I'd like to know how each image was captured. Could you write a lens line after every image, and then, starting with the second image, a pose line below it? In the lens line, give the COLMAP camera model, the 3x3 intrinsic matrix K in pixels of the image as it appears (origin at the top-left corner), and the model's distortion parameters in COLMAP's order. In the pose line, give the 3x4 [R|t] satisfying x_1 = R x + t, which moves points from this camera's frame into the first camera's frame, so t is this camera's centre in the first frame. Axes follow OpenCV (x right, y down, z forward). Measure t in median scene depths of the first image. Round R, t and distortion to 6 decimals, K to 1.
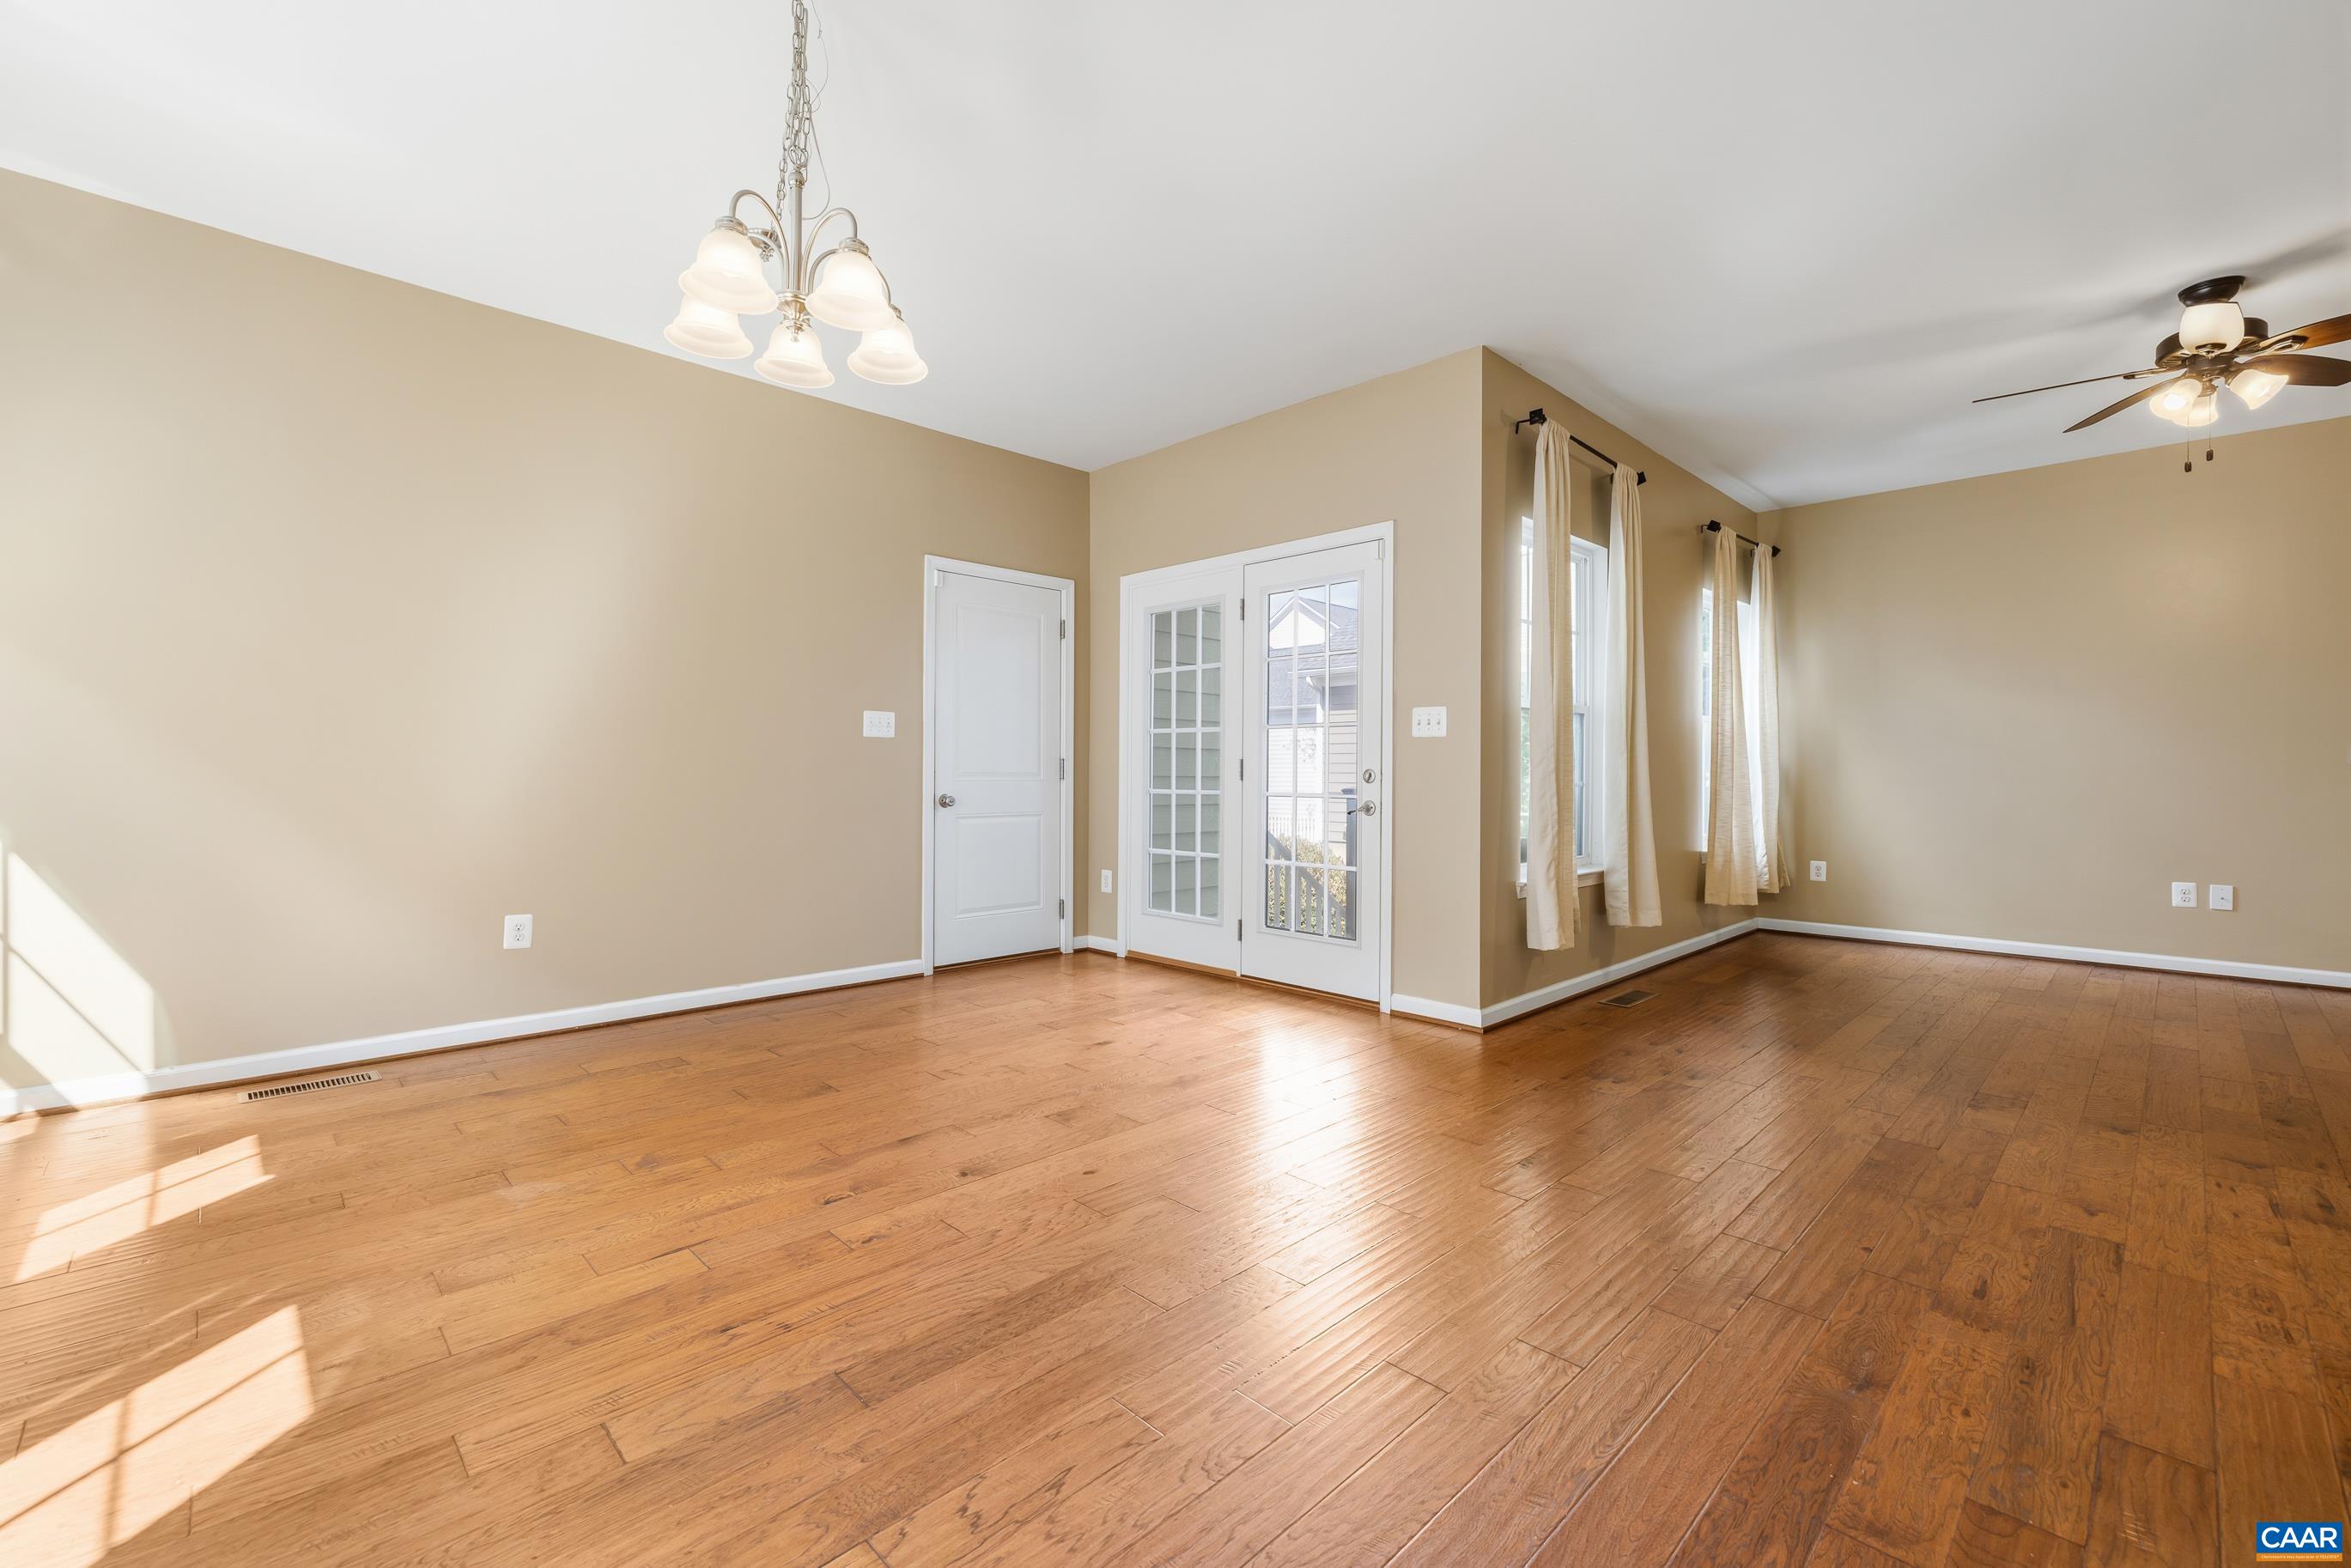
lens RADIAL K [[993.8, 0, 1181.8], [0, 993.8, 783.7], [0, 0, 1]] dist [0.001625, -0.000012]
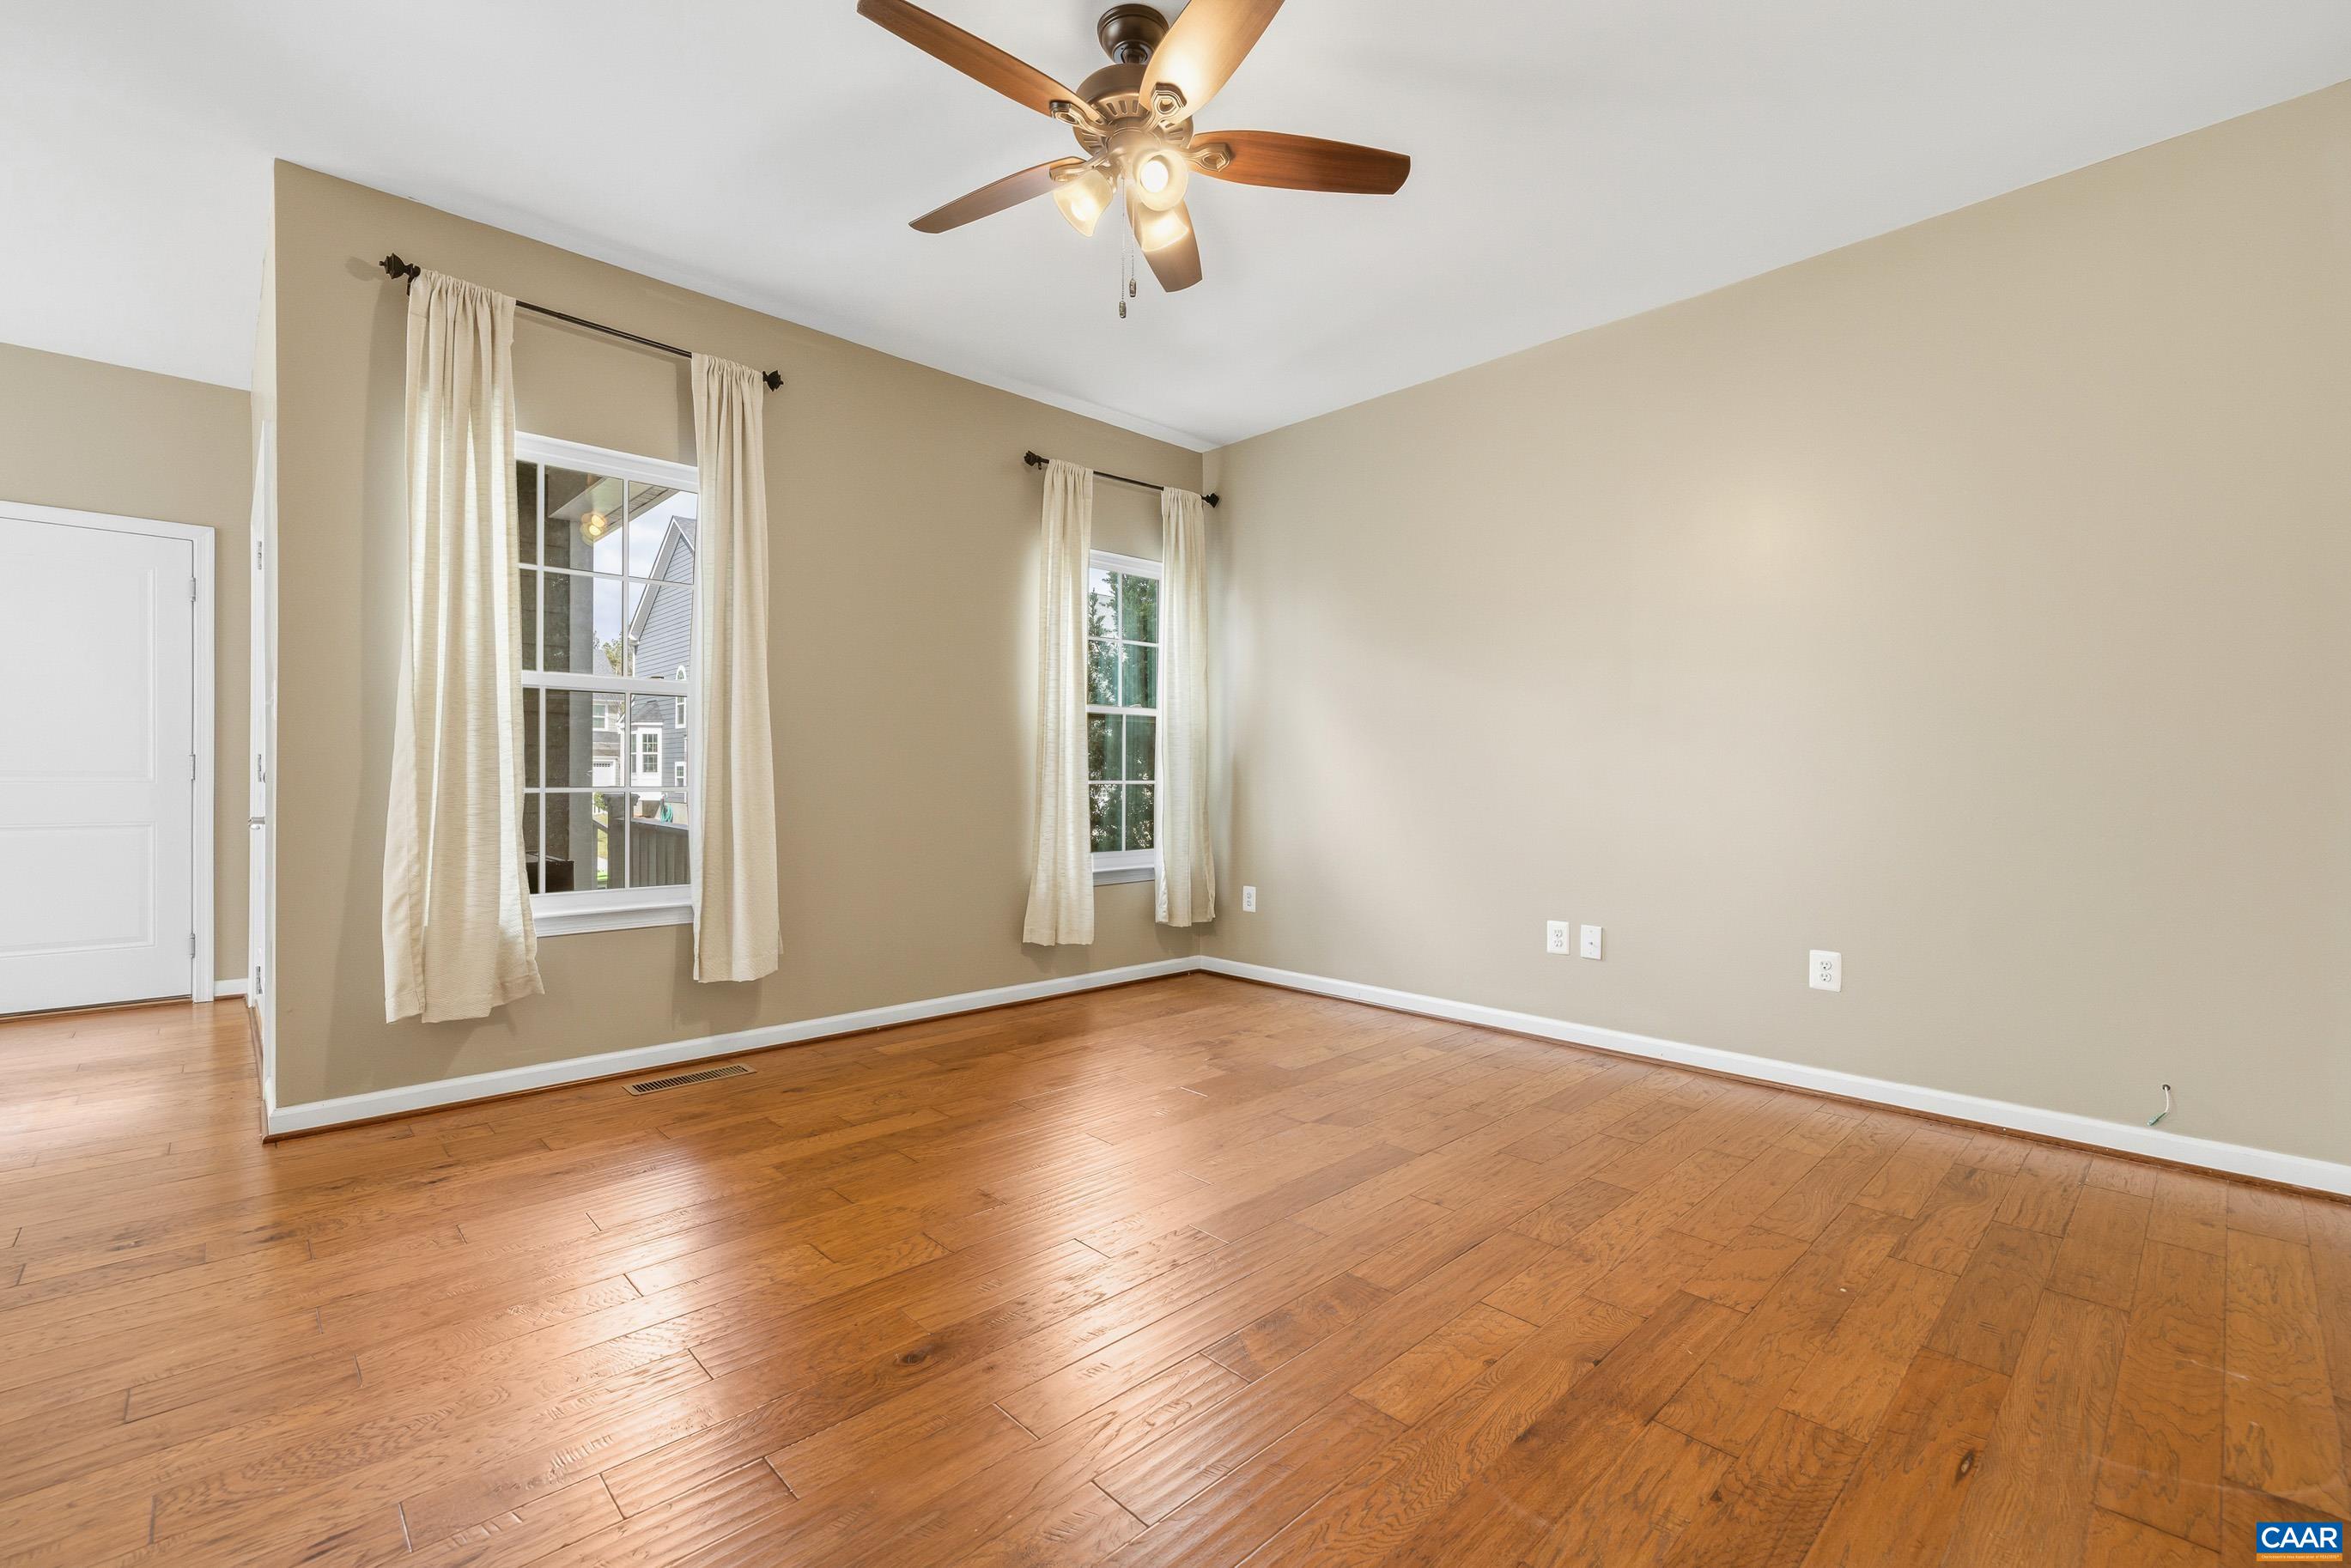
lens RADIAL K [[993.8, 0, 1181.8], [0, 993.8, 783.7], [0, 0, 1]] dist [0.001625, -0.000012]
pose [[0.999972, 0.003899, -0.006352, 0.749748], [-0.003957, 0.999950, -0.009194, 0.002546], [0.006316, 0.009219, 0.999938, 0.245828]]
